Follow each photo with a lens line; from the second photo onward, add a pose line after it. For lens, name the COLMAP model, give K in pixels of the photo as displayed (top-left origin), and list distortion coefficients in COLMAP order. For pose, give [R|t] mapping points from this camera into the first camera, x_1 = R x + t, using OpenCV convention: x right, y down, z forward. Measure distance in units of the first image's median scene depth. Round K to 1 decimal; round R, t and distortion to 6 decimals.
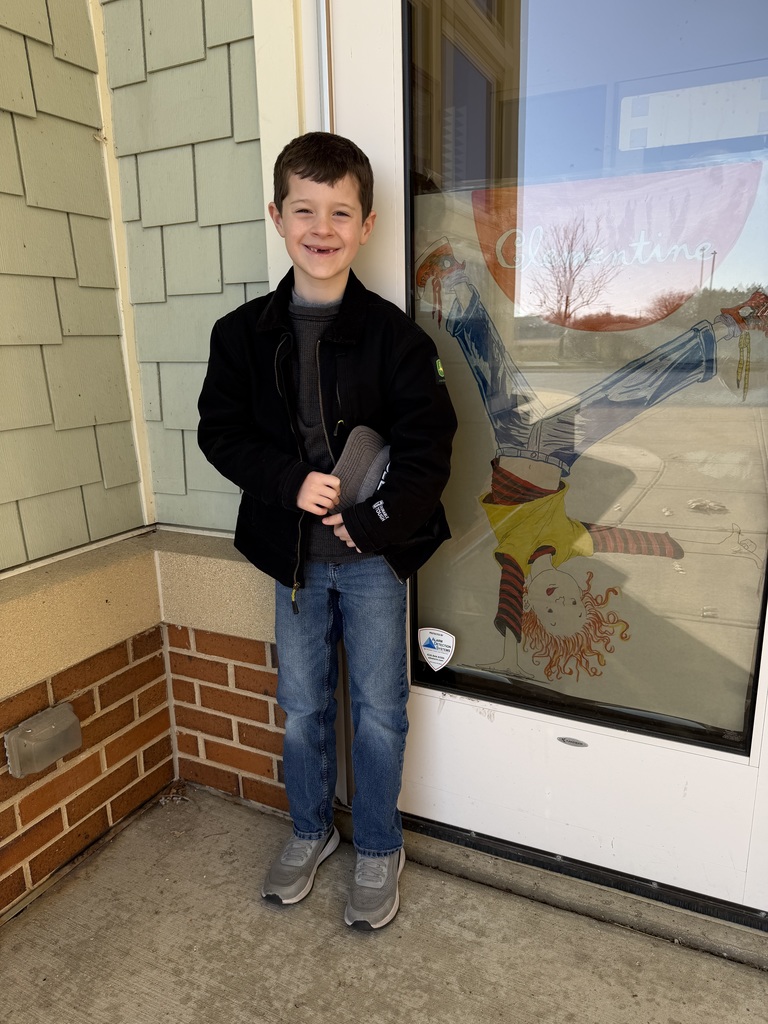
lens RADIAL K [[728.9, 0, 382.1], [0, 728.9, 518.0], [0, 0, 1]] dist [0.069138, -0.087676]
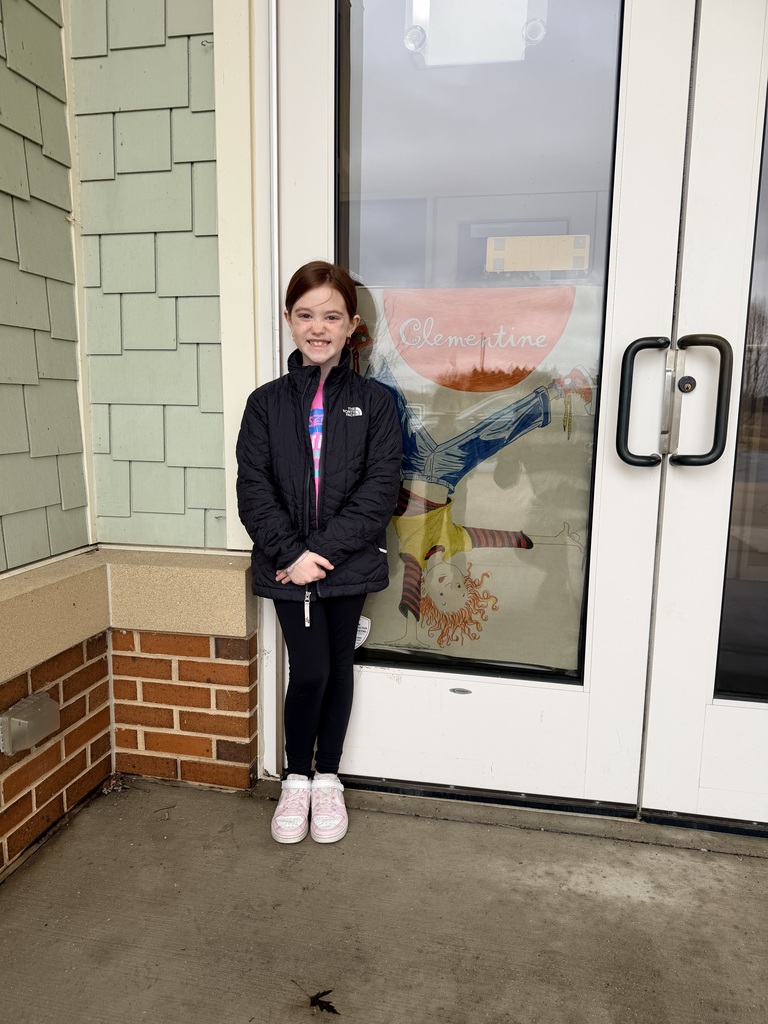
lens RADIAL K [[728.9, 0, 378.7], [0, 728.9, 515.1], [0, 0, 1]] dist [0.069138, -0.087676]
pose [[0.965278, -0.005706, 0.261162, -0.217776], [0.029112, 0.995883, -0.085841, 0.088253], [-0.259598, 0.090464, 0.961470, -0.255183]]
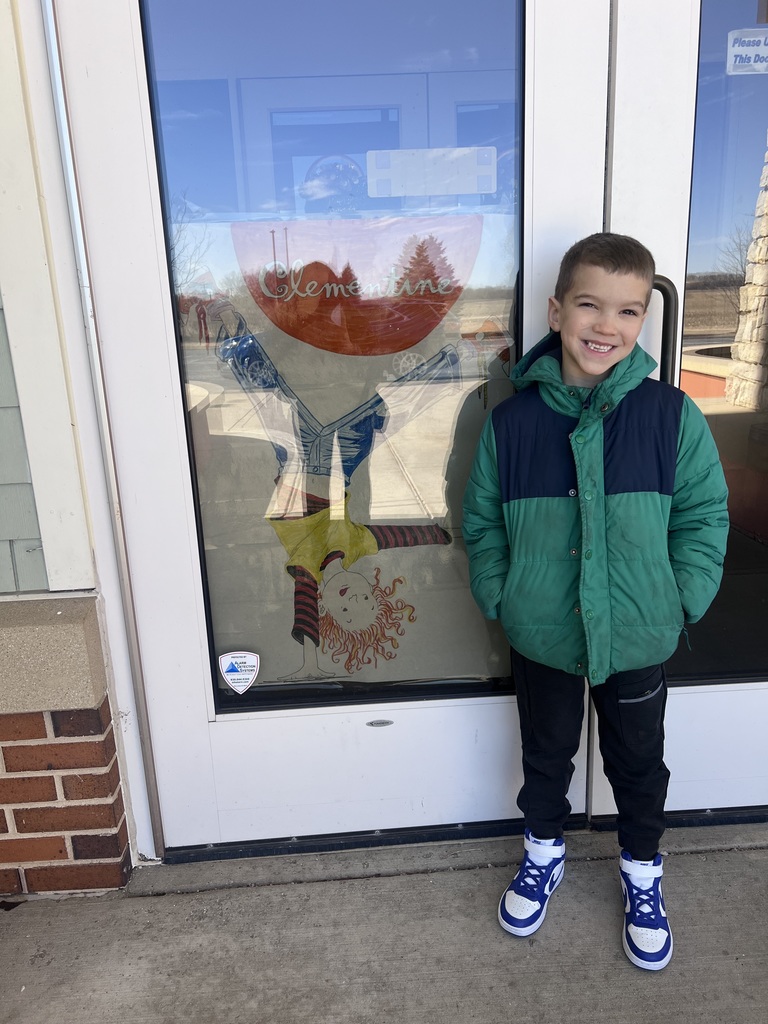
lens RADIAL K [[775.6, 0, 376.4], [0, 775.6, 504.7], [0, 0, 1]] dist [0.050221, -0.055632]
pose [[0.873790, -0.140166, 0.465665, -0.227206], [0.140441, 0.989494, 0.034310, -0.056446], [-0.465582, 0.035419, 0.884295, -0.035295]]
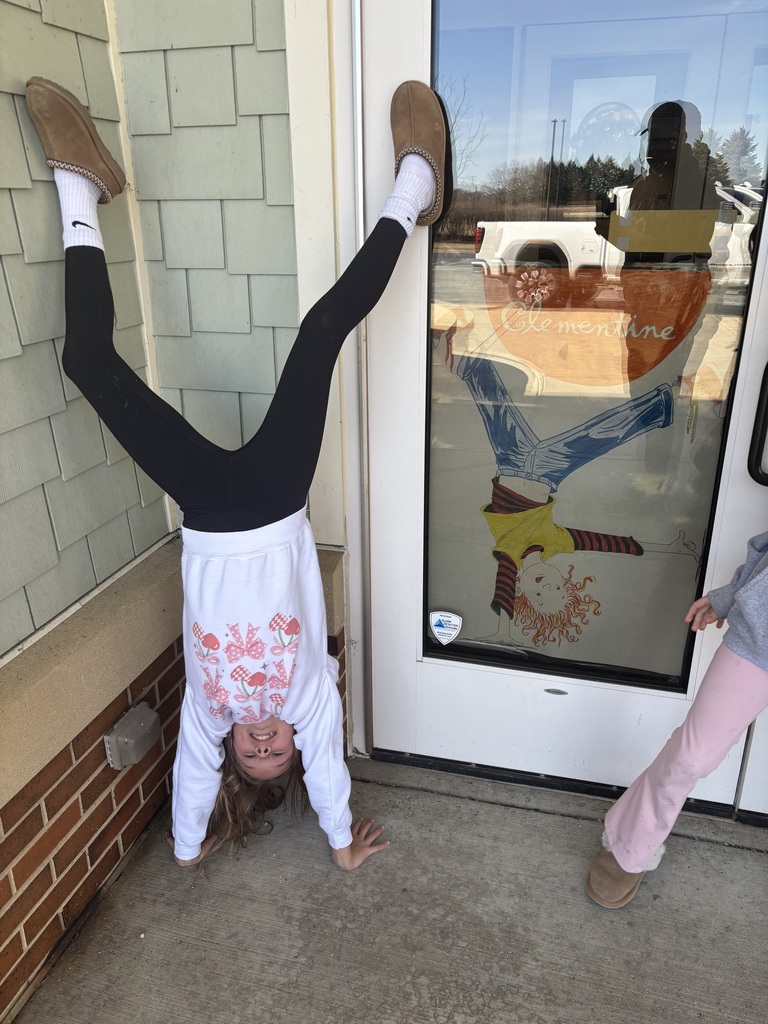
lens RADIAL K [[782.4, 0, 382.0], [0, 782.4, 511.9], [0, 0, 1]] dist [0.055747, -0.053923]
pose [[0.980934, -0.058899, 0.185201, -0.264238], [0.033536, 0.989974, 0.137214, -0.199012], [-0.191426, -0.128387, 0.973074, -0.237920]]
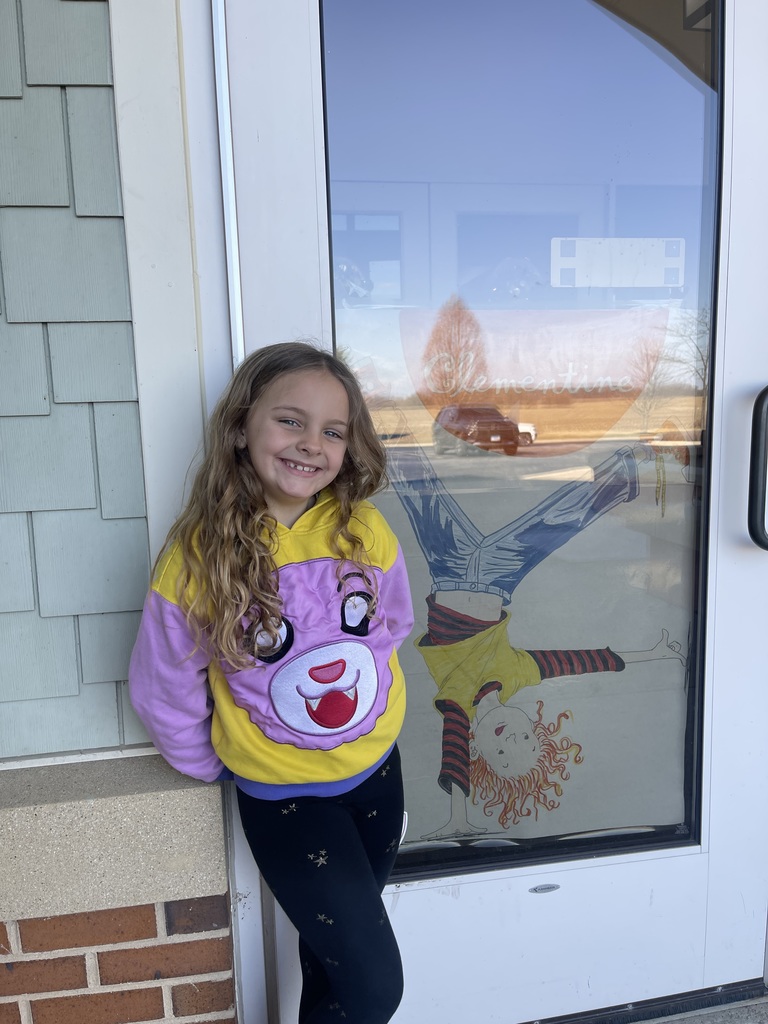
lens RADIAL K [[778.9, 0, 382.6], [0, 778.9, 513.2], [0, 0, 1]] dist [0.035350, -0.047856]
pose [[0.809177, -0.086830, 0.581113, -0.409693], [0.151241, 0.986475, -0.063199, -0.121816], [-0.567766, 0.139027, 0.811365, 0.235908]]
